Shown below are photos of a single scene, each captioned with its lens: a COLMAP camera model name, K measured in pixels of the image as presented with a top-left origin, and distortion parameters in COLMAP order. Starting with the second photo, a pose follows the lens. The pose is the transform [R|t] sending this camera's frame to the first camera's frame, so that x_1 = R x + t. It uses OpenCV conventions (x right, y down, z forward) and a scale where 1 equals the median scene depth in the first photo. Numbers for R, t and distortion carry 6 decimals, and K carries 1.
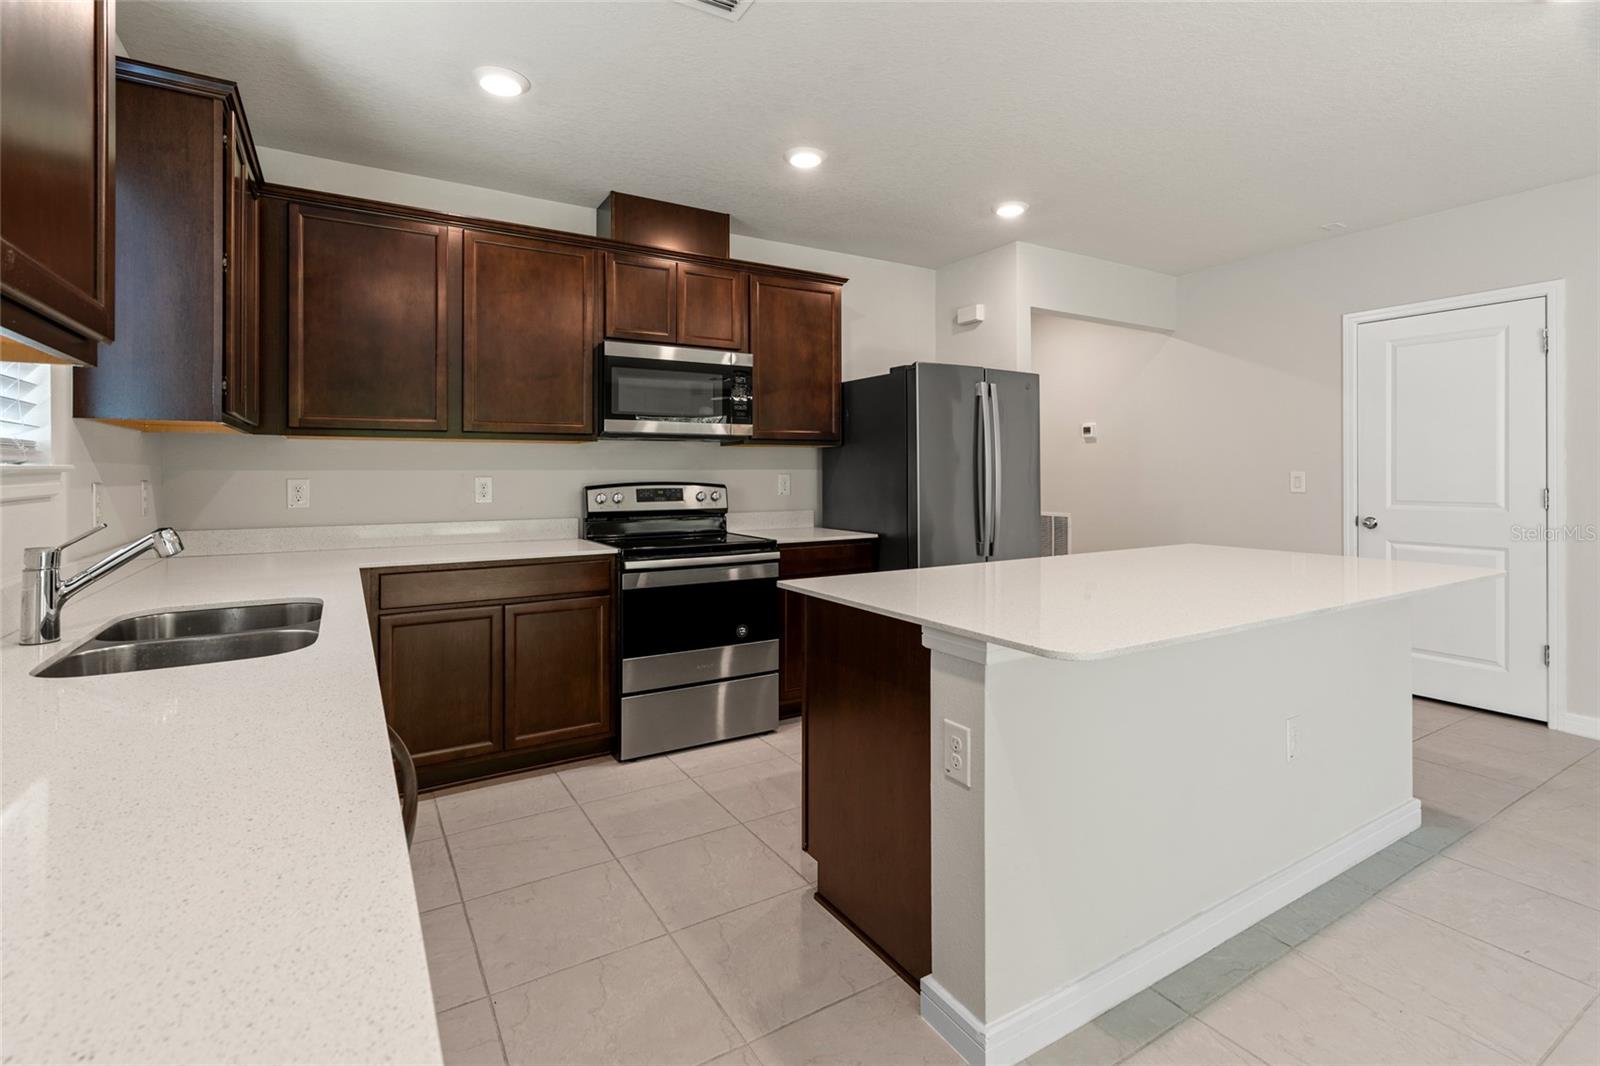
lens RADIAL K [[741.6, 0, 788.5], [0, 741.6, 477.7], [0, 0, 1]] dist [0.003374, 0.001936]
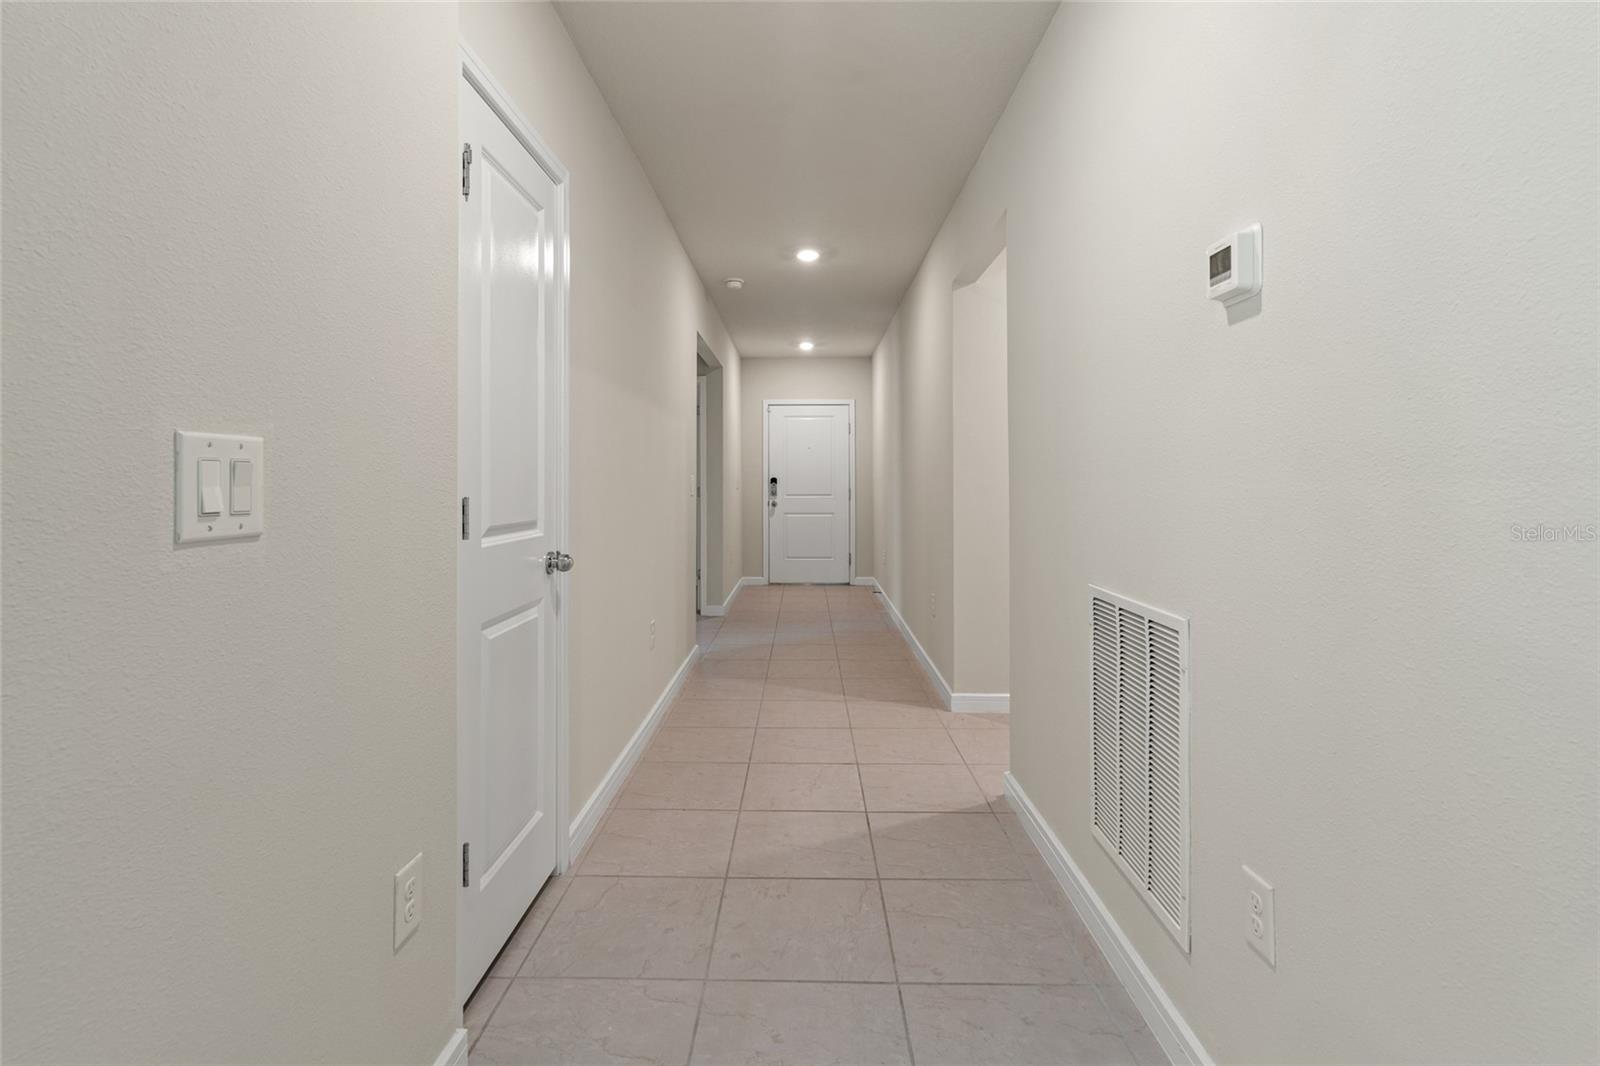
lens RADIAL K [[741.6, 0, 822.5], [0, 741.6, 470.7], [0, 0, 1]] dist [0.003374, 0.001936]
pose [[0.867247, -0.006041, -0.497842, 0.623580], [-0.003431, 0.999830, -0.018109, 0.004708], [0.497867, 0.017413, 0.867079, 1.138476]]
